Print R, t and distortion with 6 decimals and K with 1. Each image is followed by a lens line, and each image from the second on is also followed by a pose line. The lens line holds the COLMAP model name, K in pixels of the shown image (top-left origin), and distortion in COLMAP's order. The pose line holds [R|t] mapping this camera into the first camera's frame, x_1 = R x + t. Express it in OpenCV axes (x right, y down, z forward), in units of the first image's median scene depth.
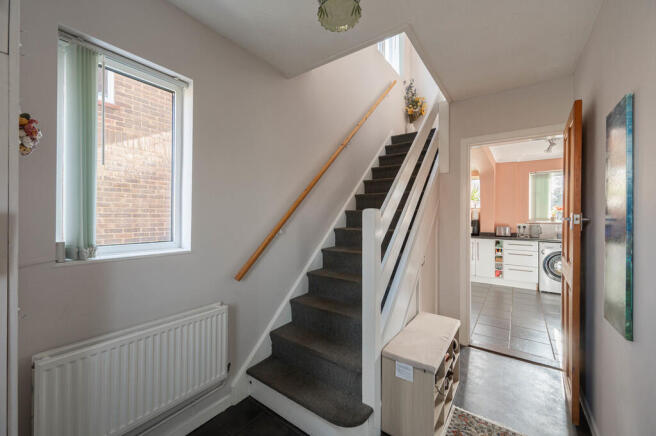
lens RADIAL K [[255.3, 0, 328.8], [0, 255.3, 217.7], [0, 0, 1]] dist [-0.000281, 0.000061]
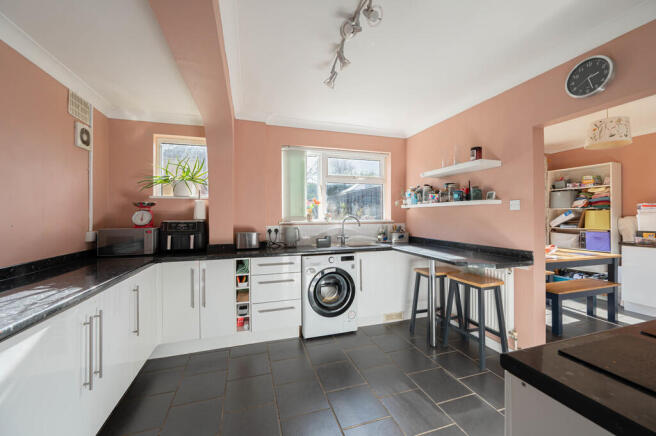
lens RADIAL K [[255.3, 0, 328.8], [0, 255.3, 216.9], [0, 0, 1]] dist [-0.000281, 0.000061]
pose [[0.574717, -0.011122, 0.818277, 0.339536], [0.008268, 0.999936, 0.007784, -0.001025], [-0.818311, 0.002292, 0.574772, 0.551739]]
